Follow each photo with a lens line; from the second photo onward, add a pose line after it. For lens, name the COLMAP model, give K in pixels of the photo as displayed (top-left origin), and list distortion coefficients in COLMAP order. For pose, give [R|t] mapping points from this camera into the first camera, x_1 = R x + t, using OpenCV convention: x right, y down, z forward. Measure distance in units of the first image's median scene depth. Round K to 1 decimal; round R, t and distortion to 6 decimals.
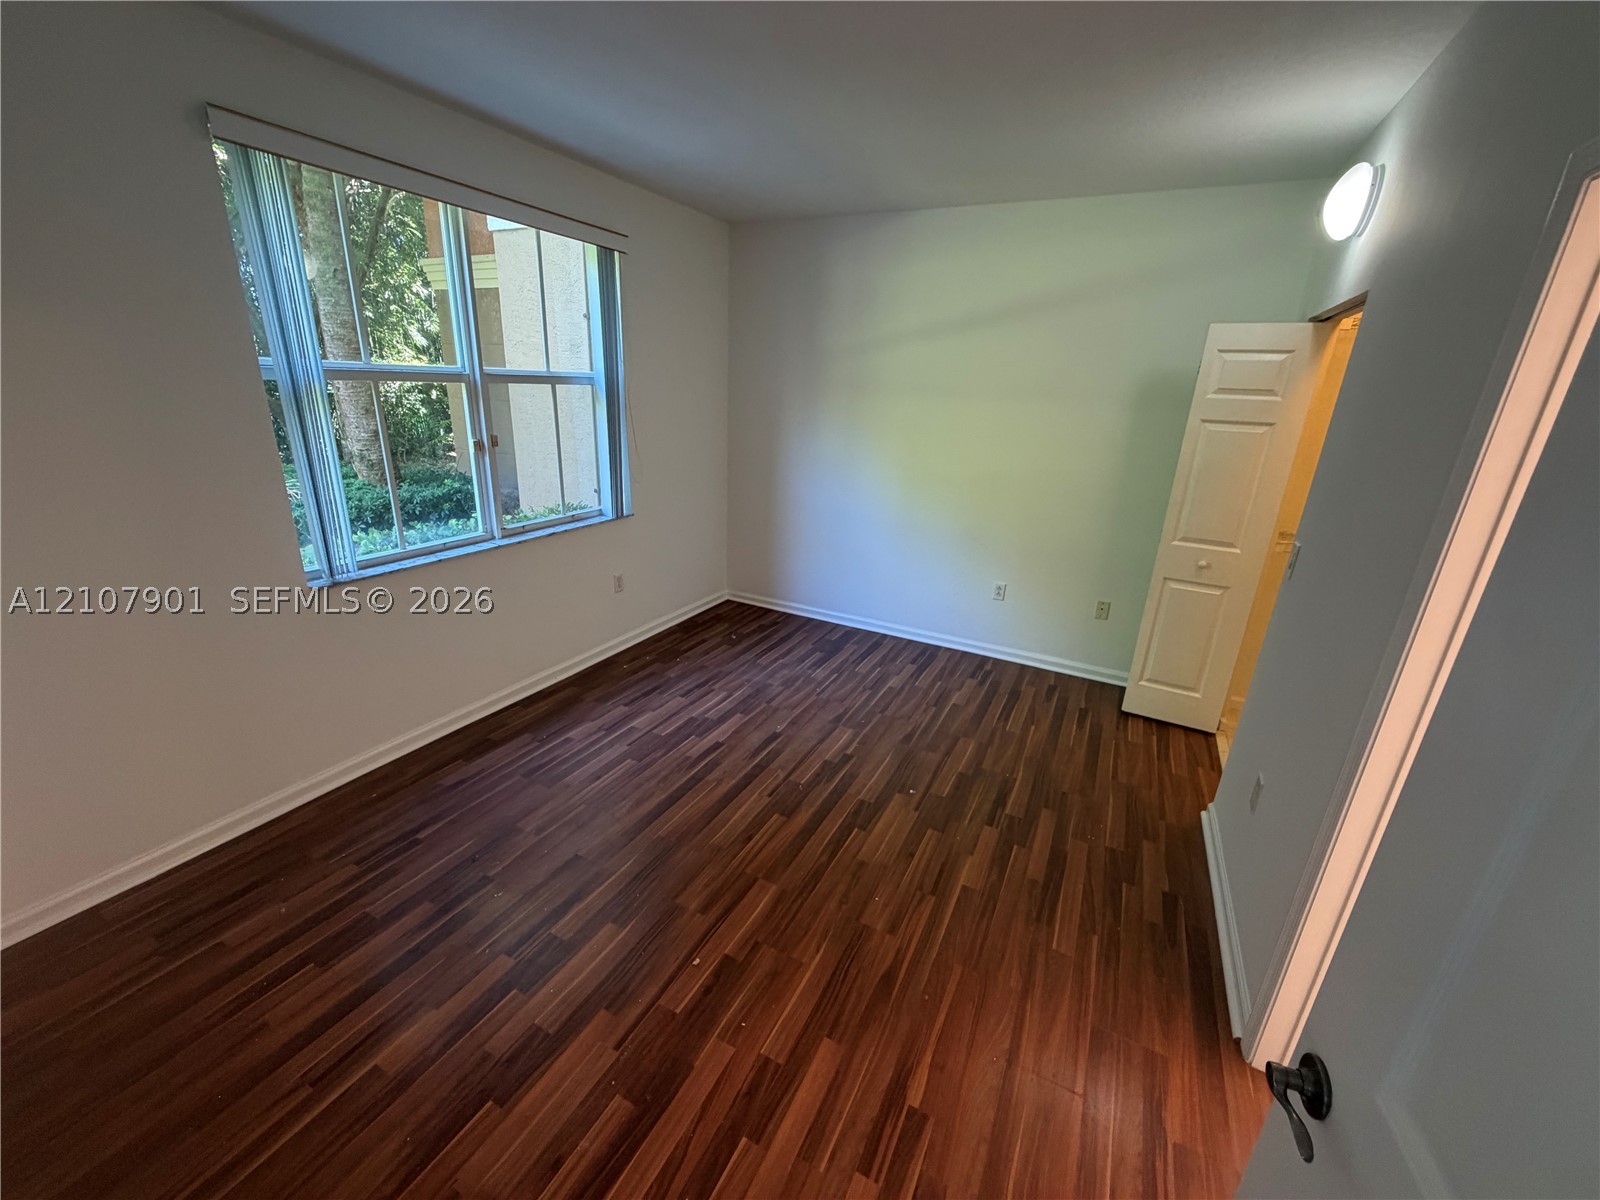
lens RADIAL K [[636.9, 0, 797.2], [0, 636.9, 599.7], [0, 0, 1]] dist [-0.001262, 0.000684]
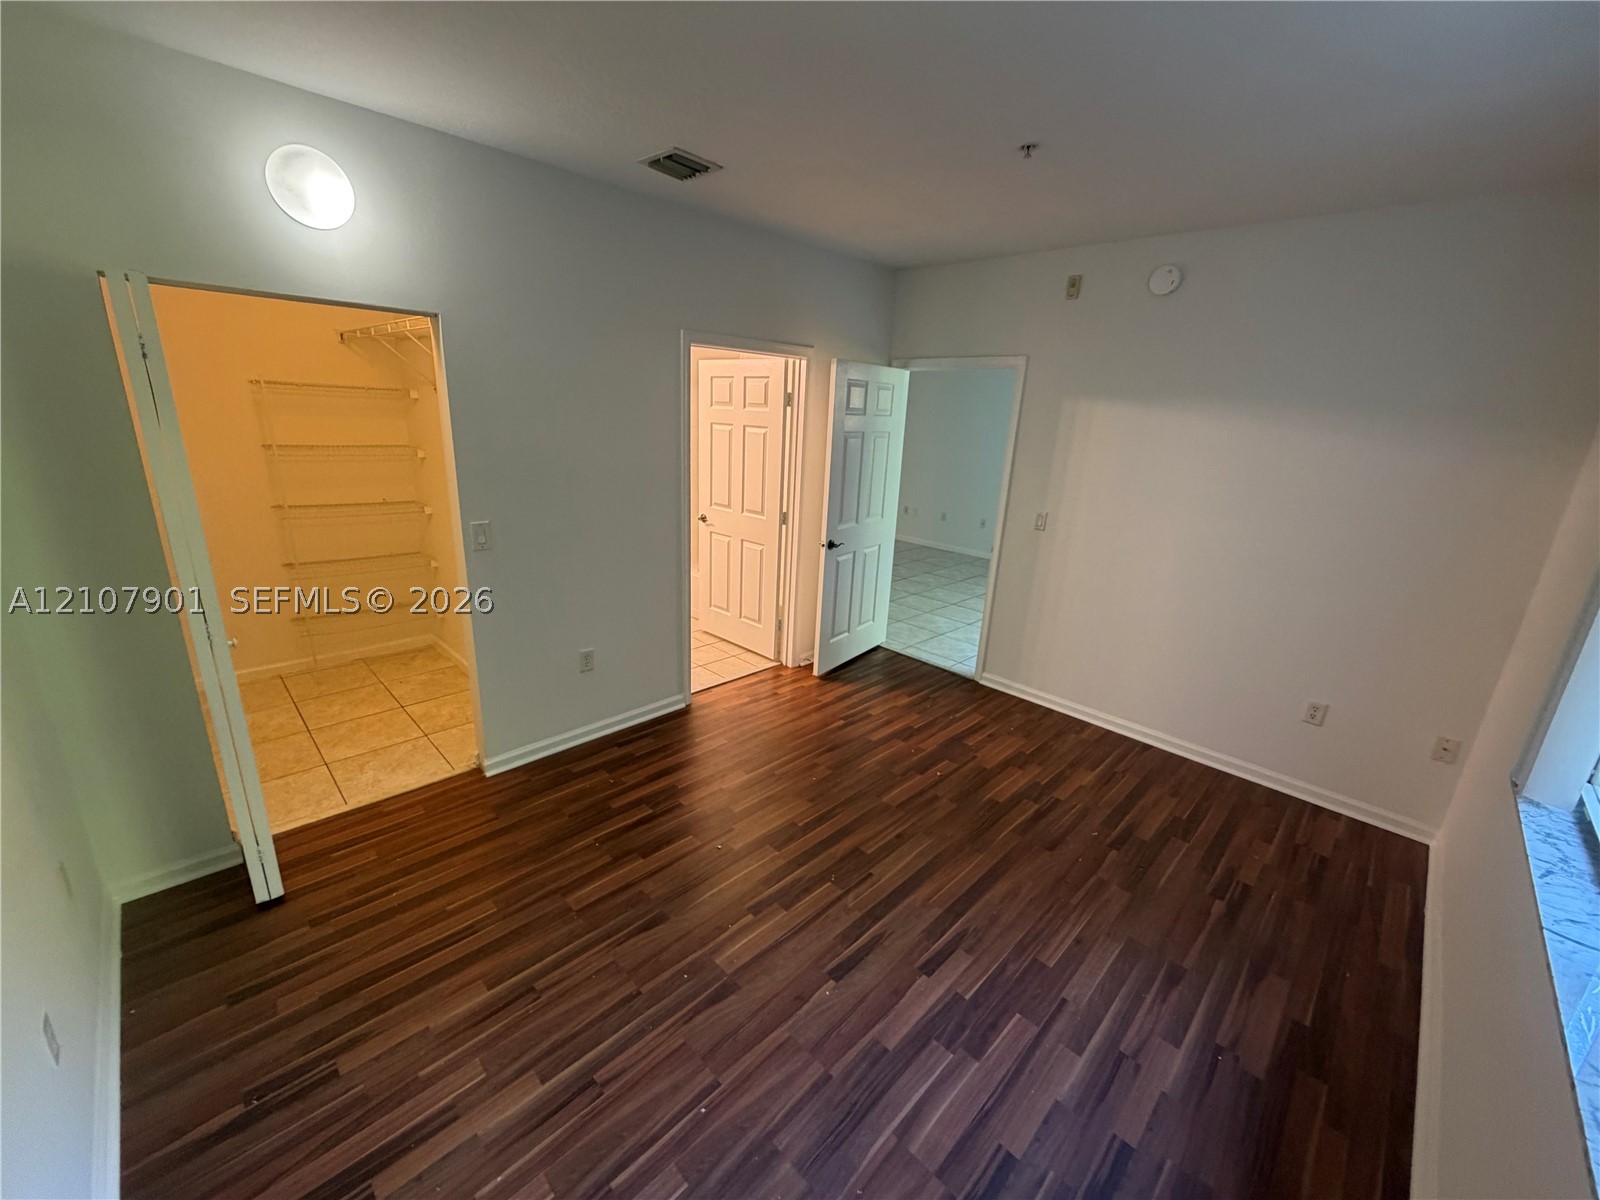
lens RADIAL K [[636.9, 0, 798.0], [0, 636.9, 598.8], [0, 0, 1]] dist [-0.001262, 0.000684]
pose [[-0.949974, -0.169554, 0.262301, -0.109809], [0.014352, 0.815234, 0.578954, -0.515429], [-0.312000, 0.553755, -0.772017, 1.421945]]
